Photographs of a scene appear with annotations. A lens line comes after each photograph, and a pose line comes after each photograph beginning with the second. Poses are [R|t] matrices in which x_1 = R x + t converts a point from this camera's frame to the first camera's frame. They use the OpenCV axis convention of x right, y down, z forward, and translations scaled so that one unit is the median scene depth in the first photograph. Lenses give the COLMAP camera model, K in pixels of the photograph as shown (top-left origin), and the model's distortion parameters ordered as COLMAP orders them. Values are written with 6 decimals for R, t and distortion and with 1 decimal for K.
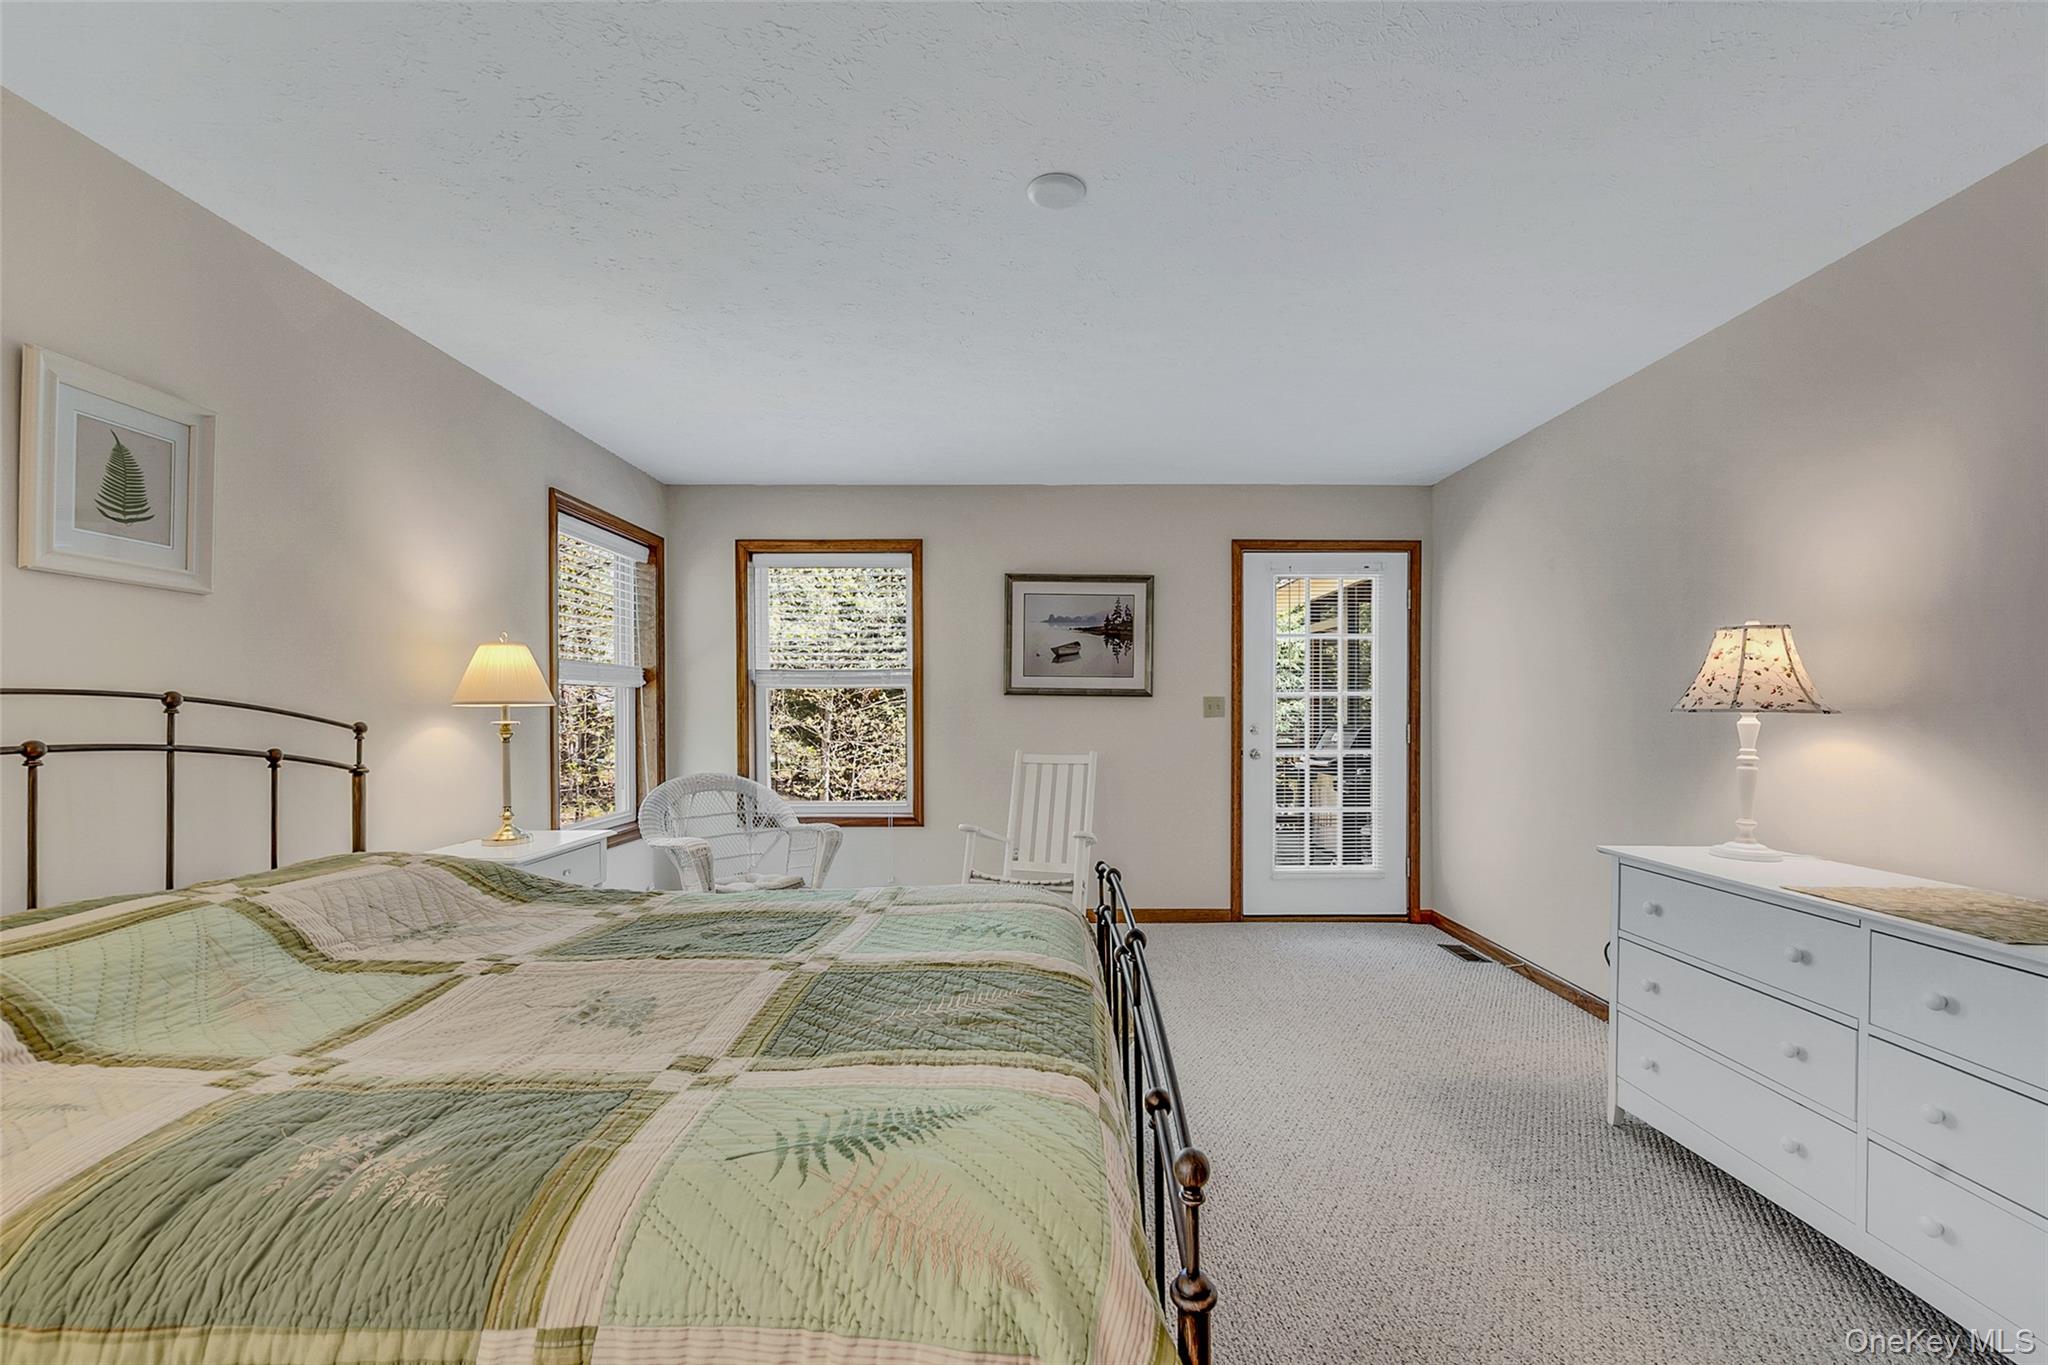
lens RADIAL K [[824.3, 0, 1031.5], [0, 824.3, 715.7], [0, 0, 1]] dist [0.000245, 0.000032]
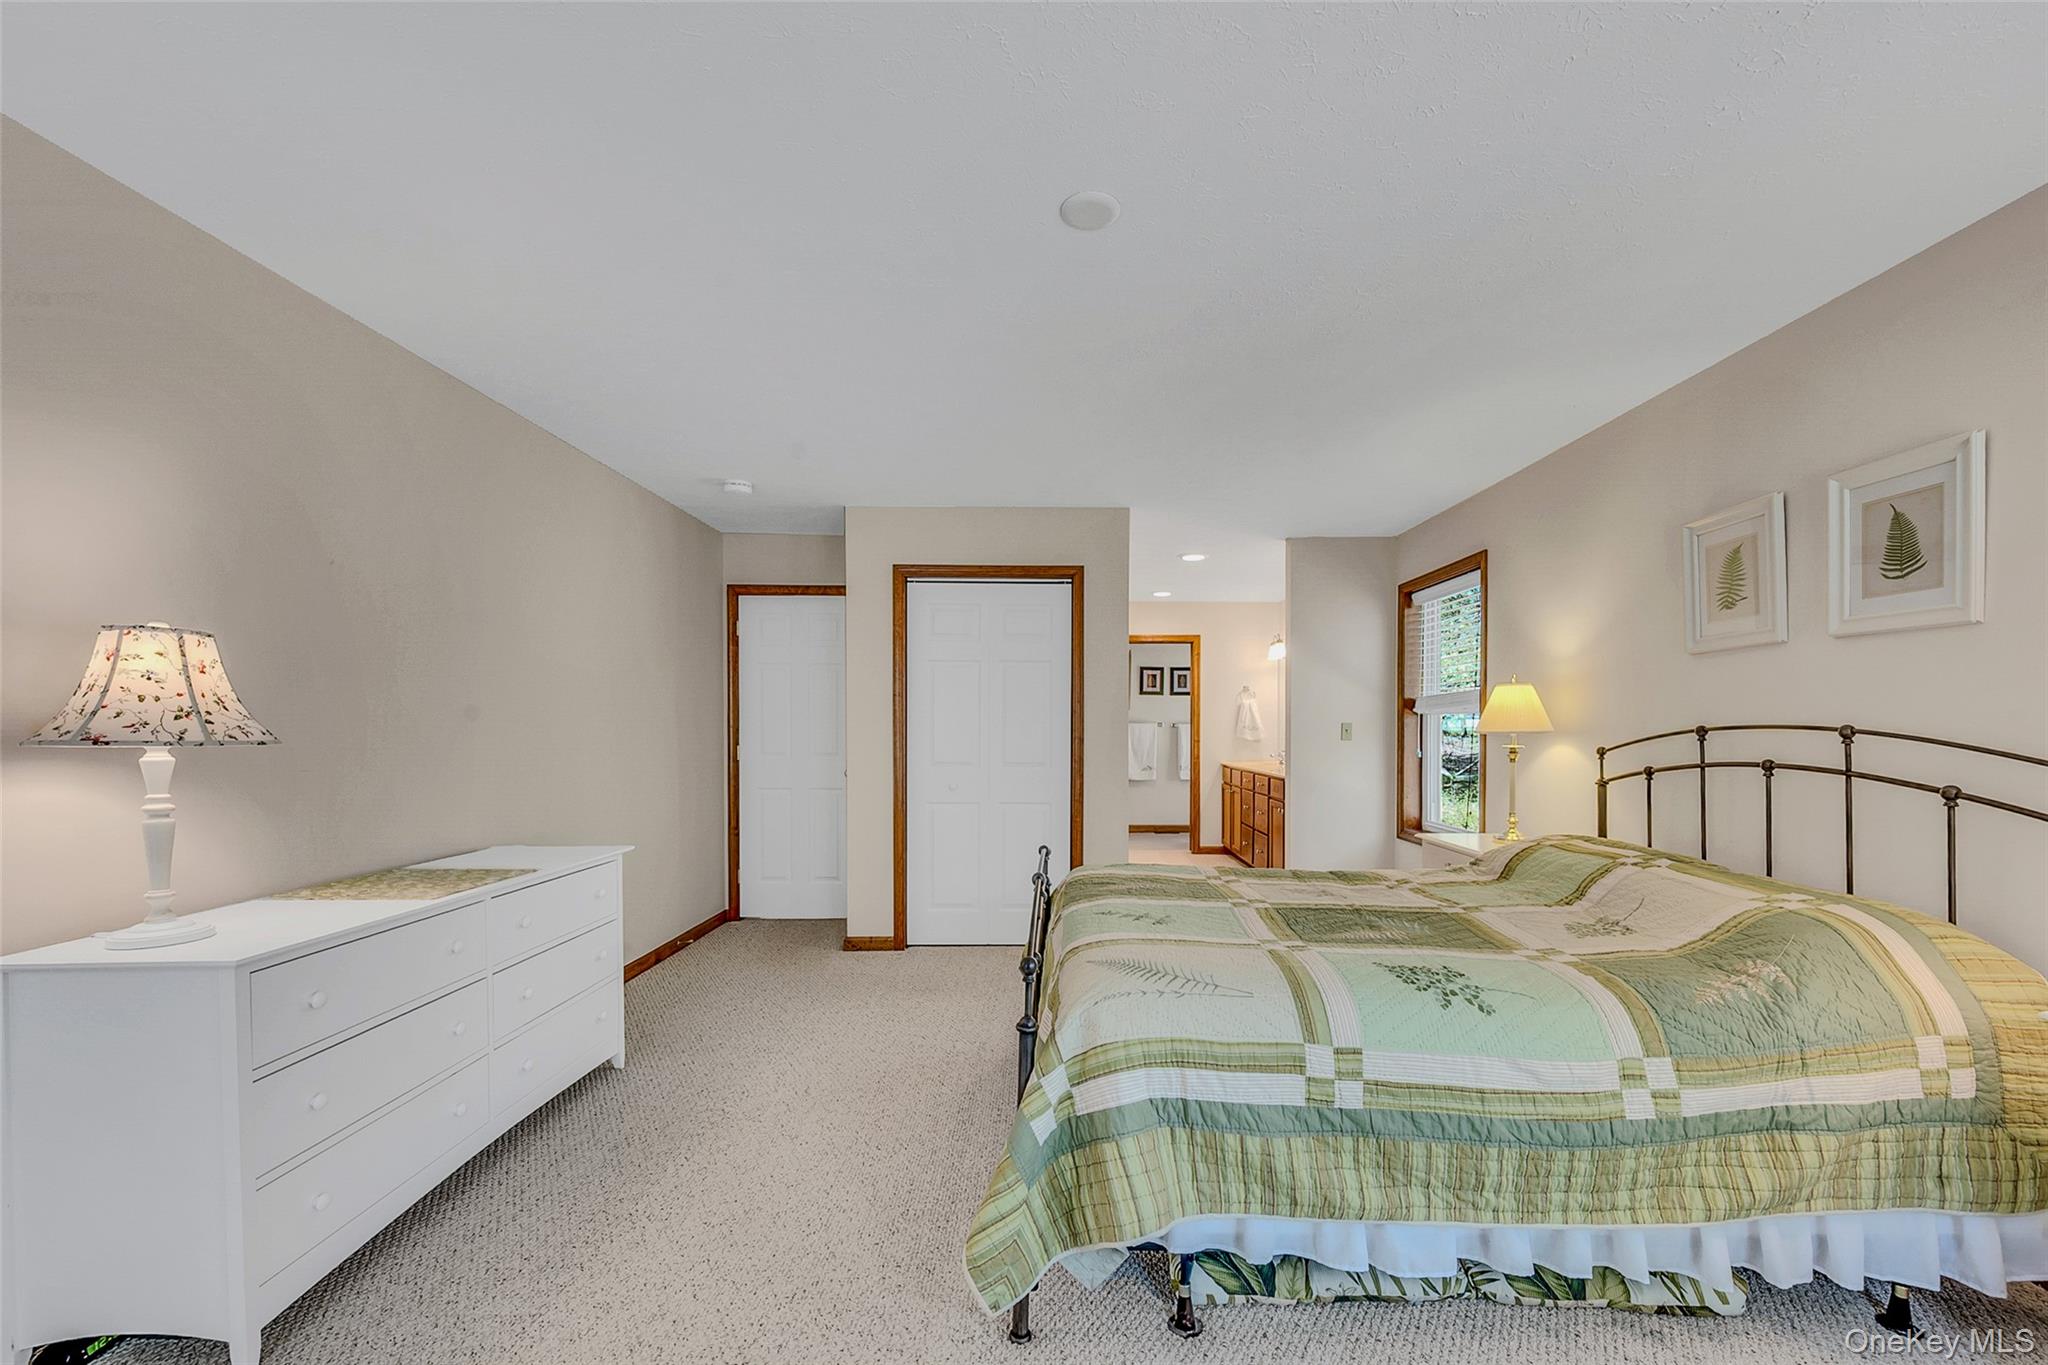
lens RADIAL K [[824.3, 0, 1031.5], [0, 824.3, 715.7], [0, 0, 1]] dist [0.000245, 0.000032]
pose [[-0.999891, -0.002194, 0.014629, 0.085292], [-0.002204, 0.999997, -0.000642, -0.034968], [-0.014627, -0.000675, -0.999893, 1.951802]]
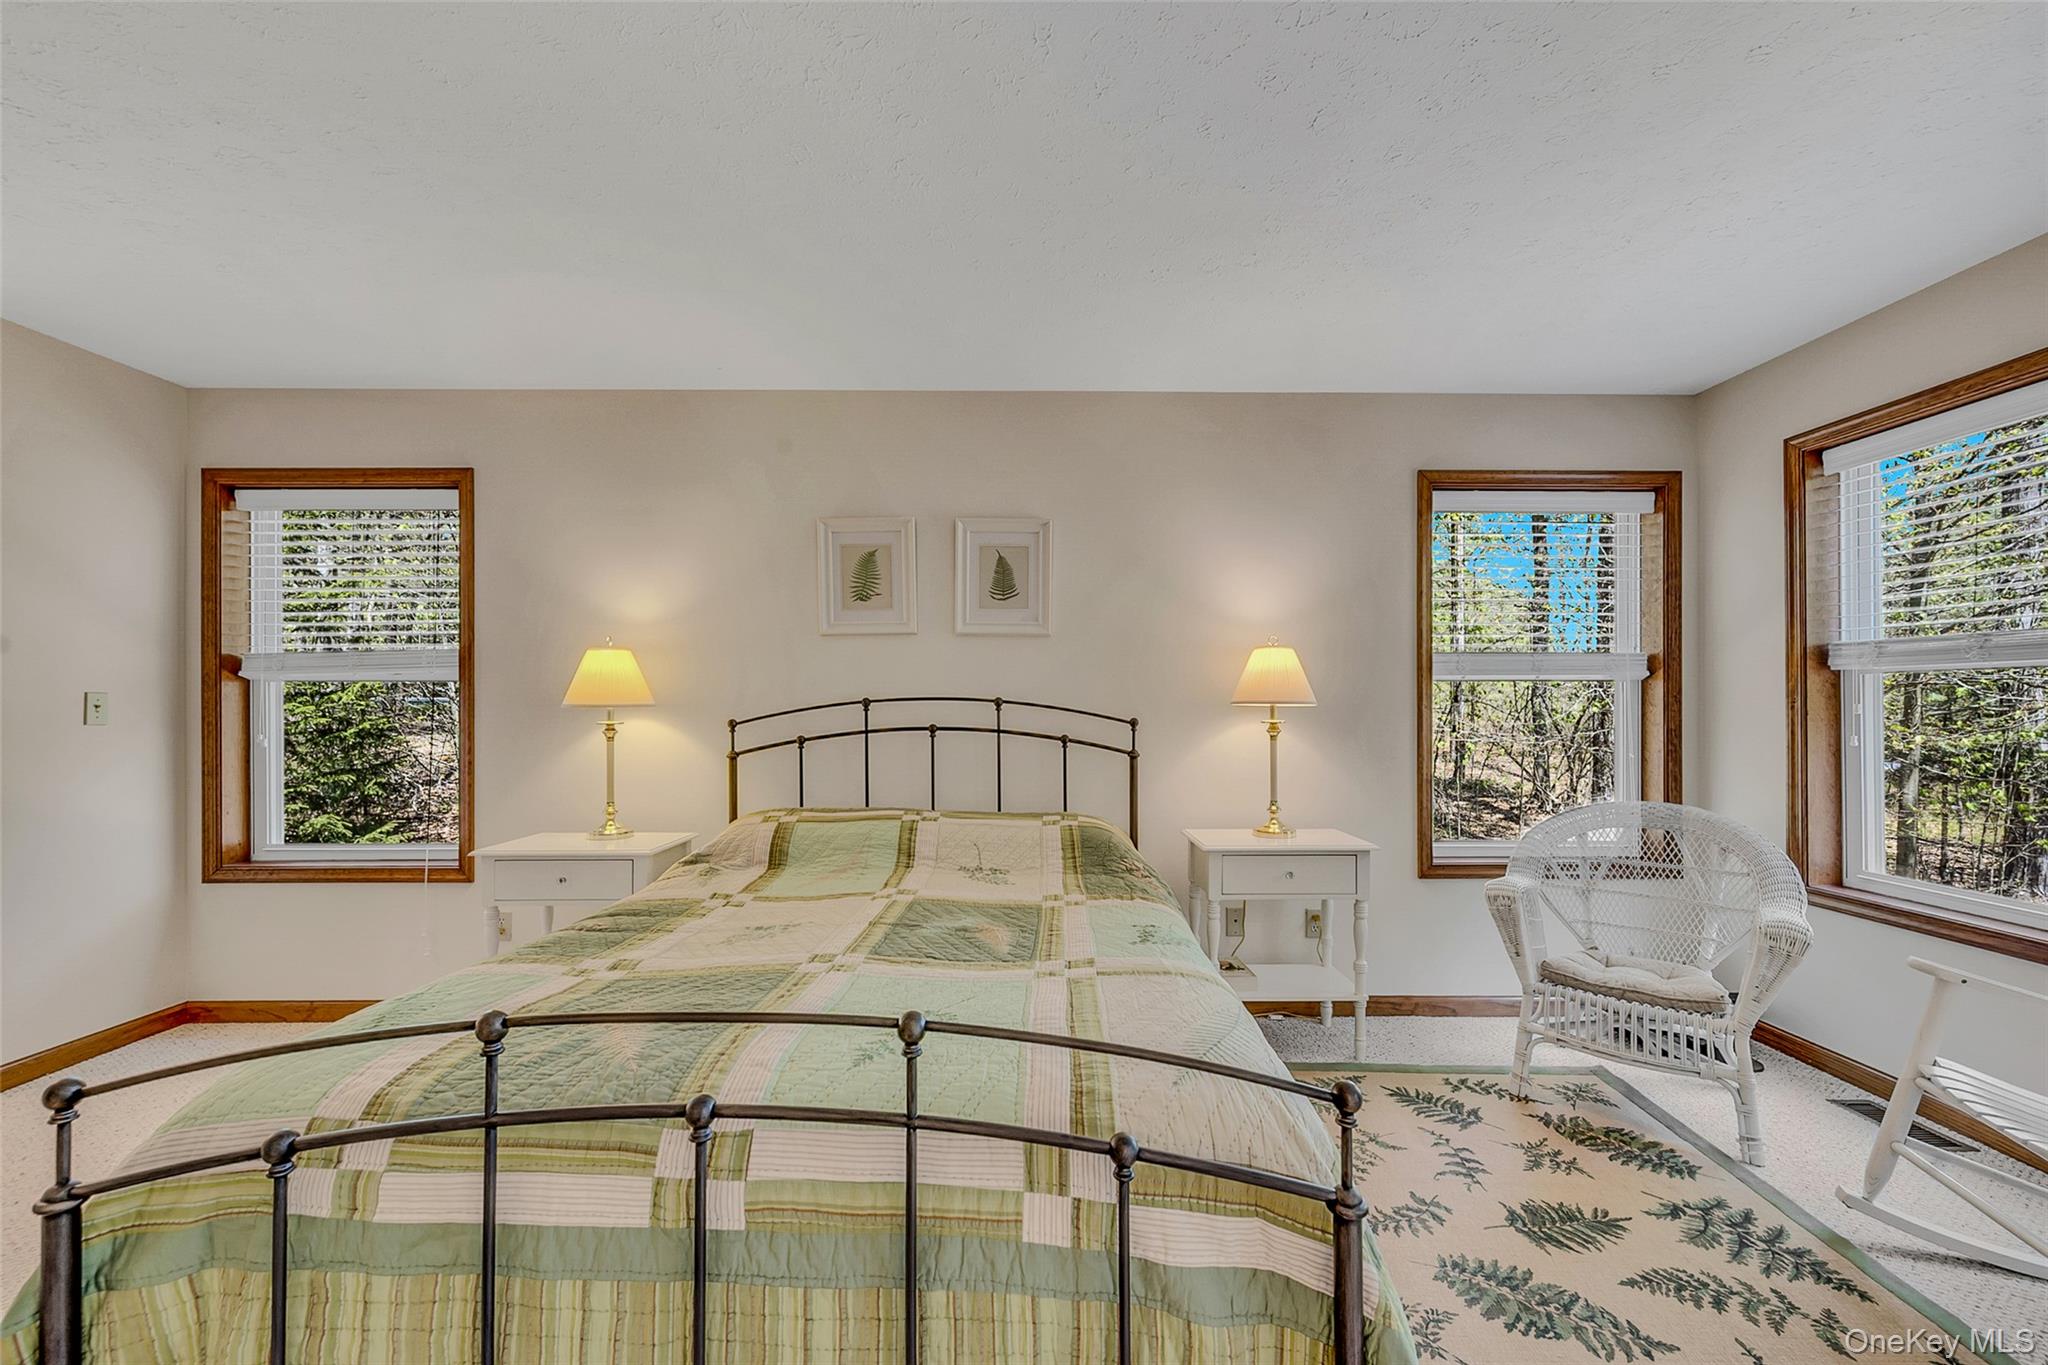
lens RADIAL K [[814.9, 0, 1024.4], [0, 814.9, 687.7], [0, 0, 1]] dist [-0.000467, 0.000389]
pose [[0.018829, -0.016104, -0.999693, 0.552376], [-0.010422, 0.999813, -0.016302, -0.019729], [0.999768, 0.010726, 0.018658, 0.912040]]
